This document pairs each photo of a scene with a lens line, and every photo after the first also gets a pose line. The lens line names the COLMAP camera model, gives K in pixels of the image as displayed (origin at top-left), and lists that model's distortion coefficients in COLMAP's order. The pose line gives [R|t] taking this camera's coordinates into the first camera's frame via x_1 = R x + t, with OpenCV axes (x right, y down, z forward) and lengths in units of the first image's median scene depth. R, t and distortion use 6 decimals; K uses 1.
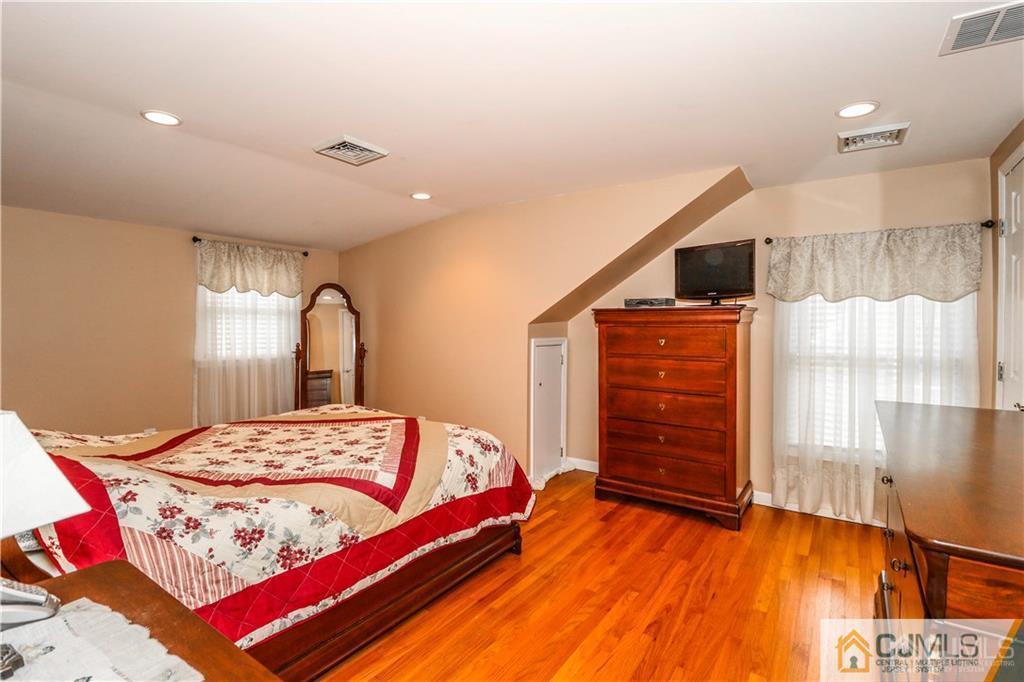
lens RADIAL K [[491.6, 0, 512.0], [0, 491.6, 341.0], [0, 0, 1]] dist [0.002647, -0.000016]
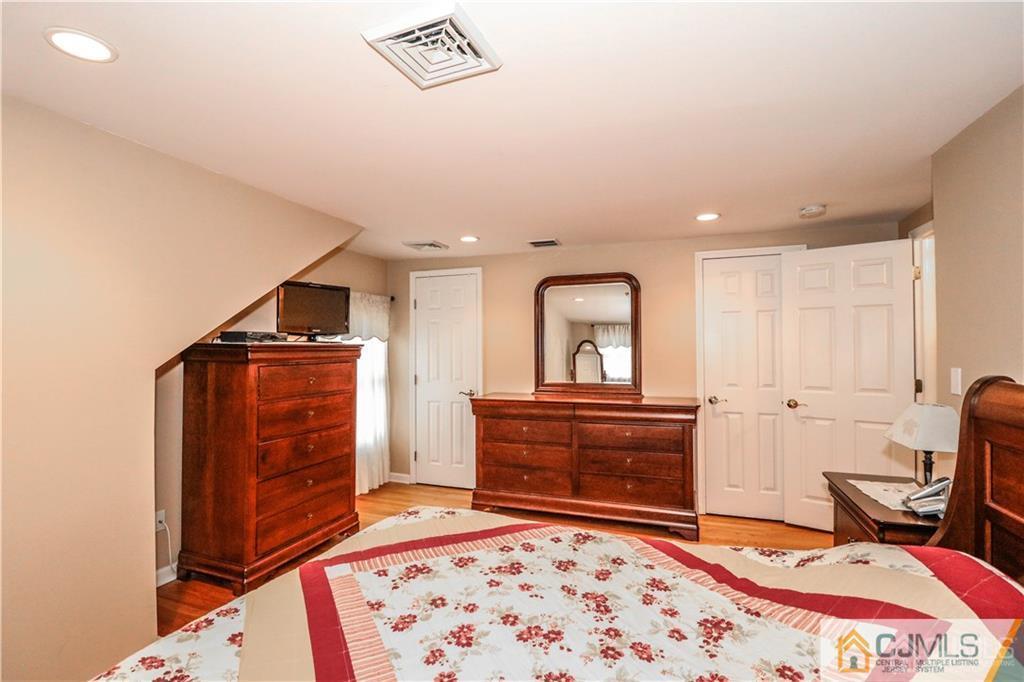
lens RADIAL K [[491.6, 0, 512.0], [0, 491.6, 341.0], [0, 0, 1]] dist [0.002647, -0.000016]
pose [[-0.230689, 0.003553, 0.973021, -0.730337], [0.043449, 0.999033, 0.006654, -0.064425], [-0.972057, 0.043812, -0.230620, 0.854470]]
